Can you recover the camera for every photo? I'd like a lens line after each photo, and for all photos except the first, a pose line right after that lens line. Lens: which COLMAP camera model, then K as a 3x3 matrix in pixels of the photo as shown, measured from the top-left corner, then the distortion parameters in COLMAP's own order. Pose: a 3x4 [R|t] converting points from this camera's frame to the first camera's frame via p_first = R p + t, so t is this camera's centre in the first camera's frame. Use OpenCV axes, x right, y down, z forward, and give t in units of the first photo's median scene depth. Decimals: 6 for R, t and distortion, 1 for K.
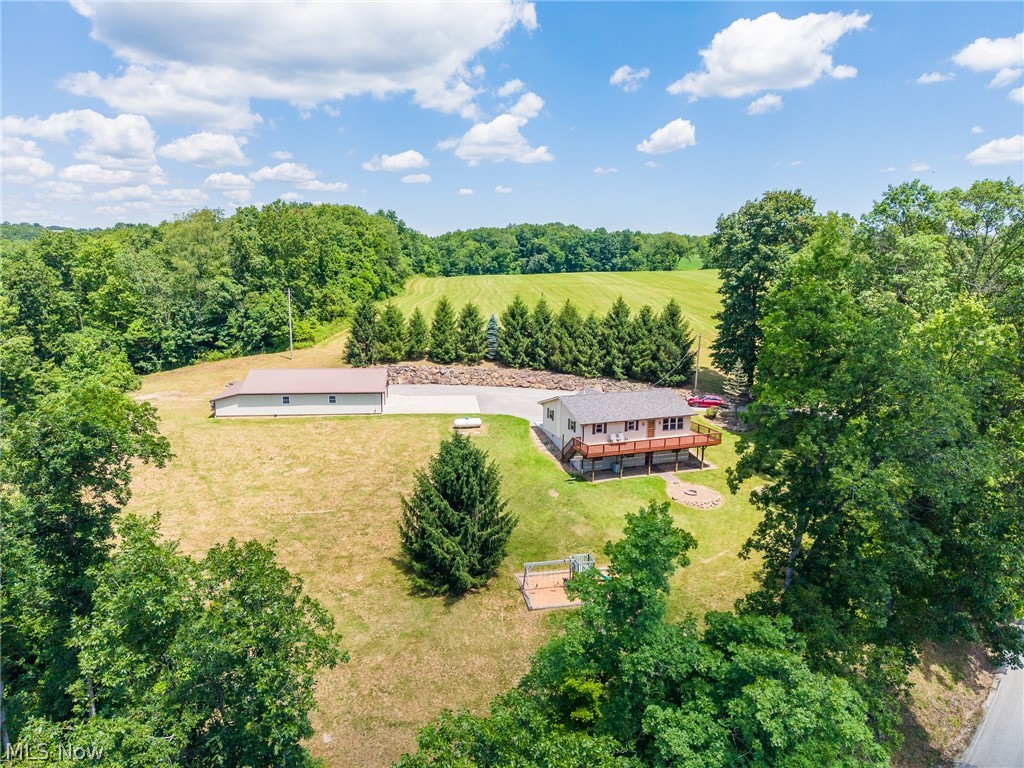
lens RADIAL K [[695.1, 0, 512.0], [0, 695.1, 384.0], [0, 0, 1]] dist [0.049400, -0.044670]
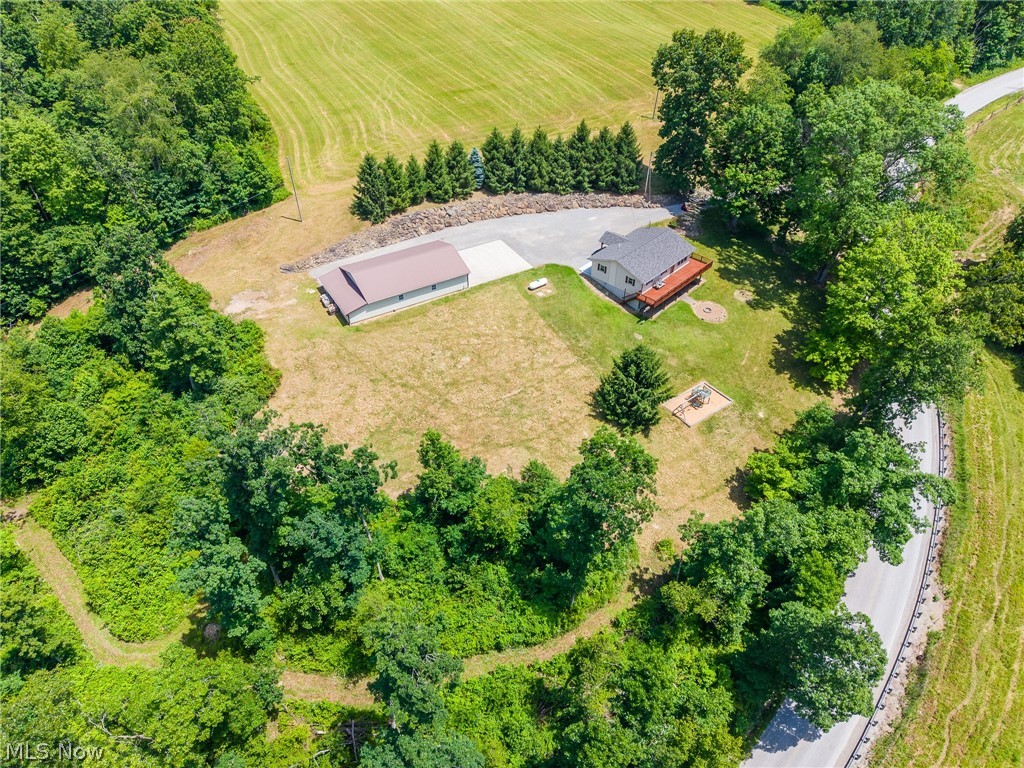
lens RADIAL K [[695.1, 0, 512.0], [0, 695.1, 384.0], [0, 0, 1]] dist [0.049400, -0.044670]
pose [[0.903926, -0.281558, 0.321938, -0.456868], [0.081046, 0.851863, 0.517457, -0.364069], [-0.419941, -0.441651, 0.792840, -0.087098]]
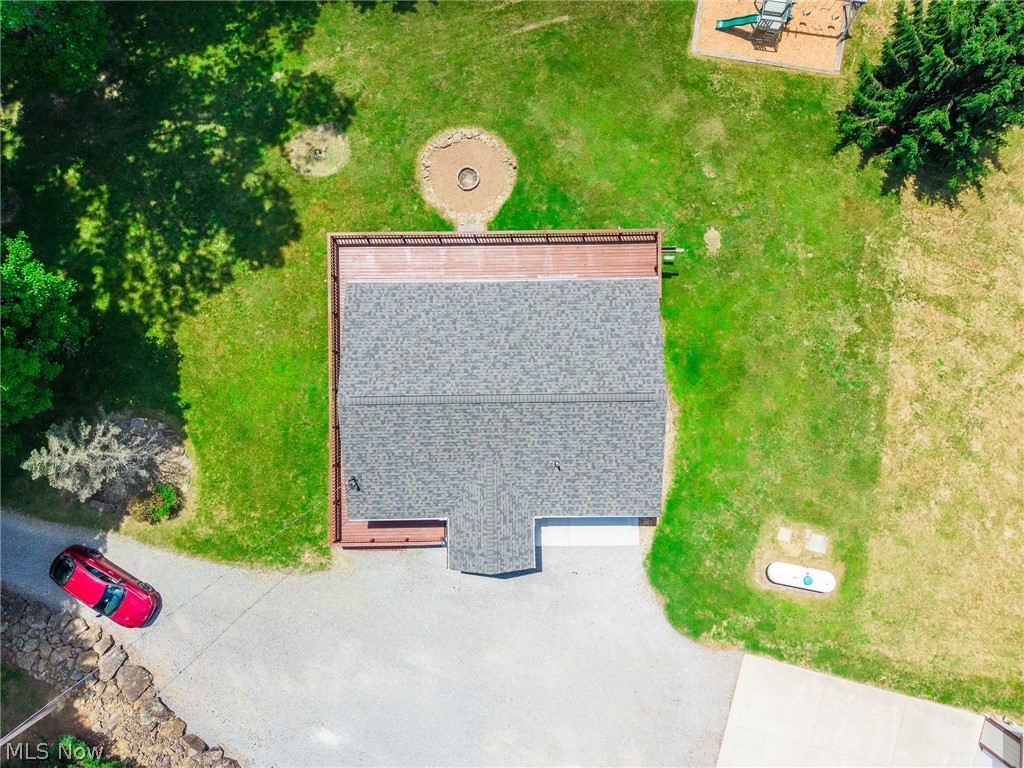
lens RADIAL K [[714.0, 0, 512.7], [0, 714.0, 342.0], [0, 0, 1]] dist [0.002975, 0.001448]
pose [[-0.936040, -0.351887, -0.002064, 0.114893], [0.056491, -0.156055, 0.986132, -0.275523], [-0.347329, 0.922942, 0.165953, 0.664150]]
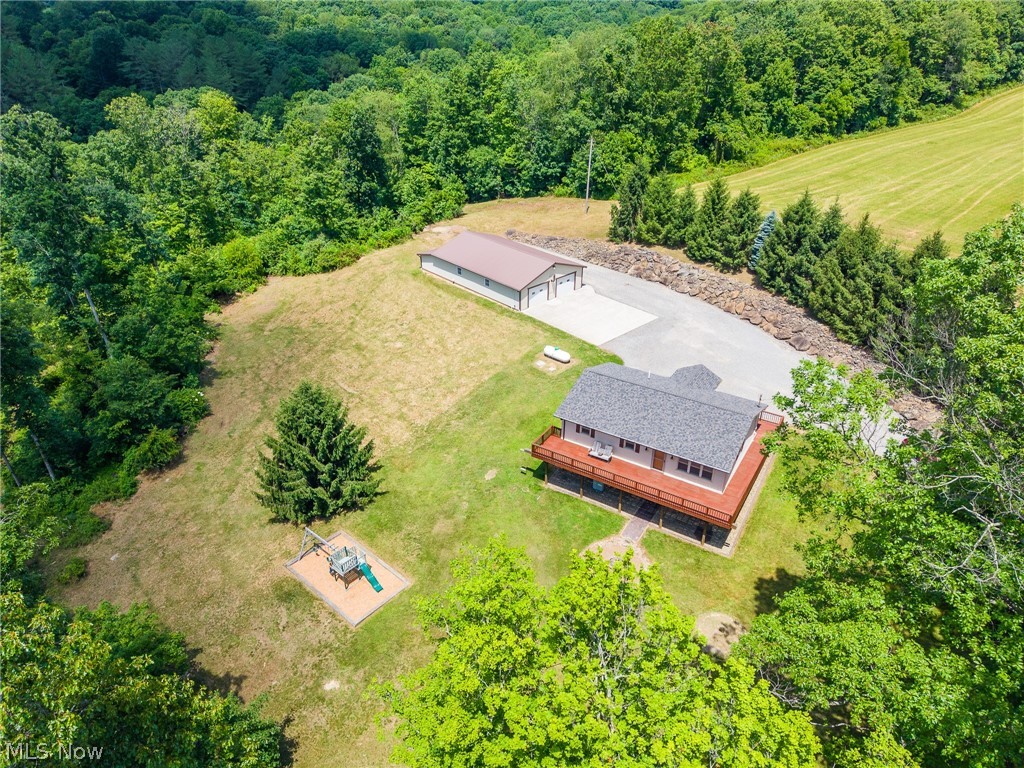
lens RADIAL K [[695.1, 0, 512.0], [0, 695.1, 384.0], [0, 0, 1]] dist [0.049400, -0.044670]
pose [[0.591966, 0.384902, -0.708115, 0.412160], [-0.136964, 0.913858, 0.382236, -0.182767], [0.794240, -0.129284, 0.593690, 0.334347]]
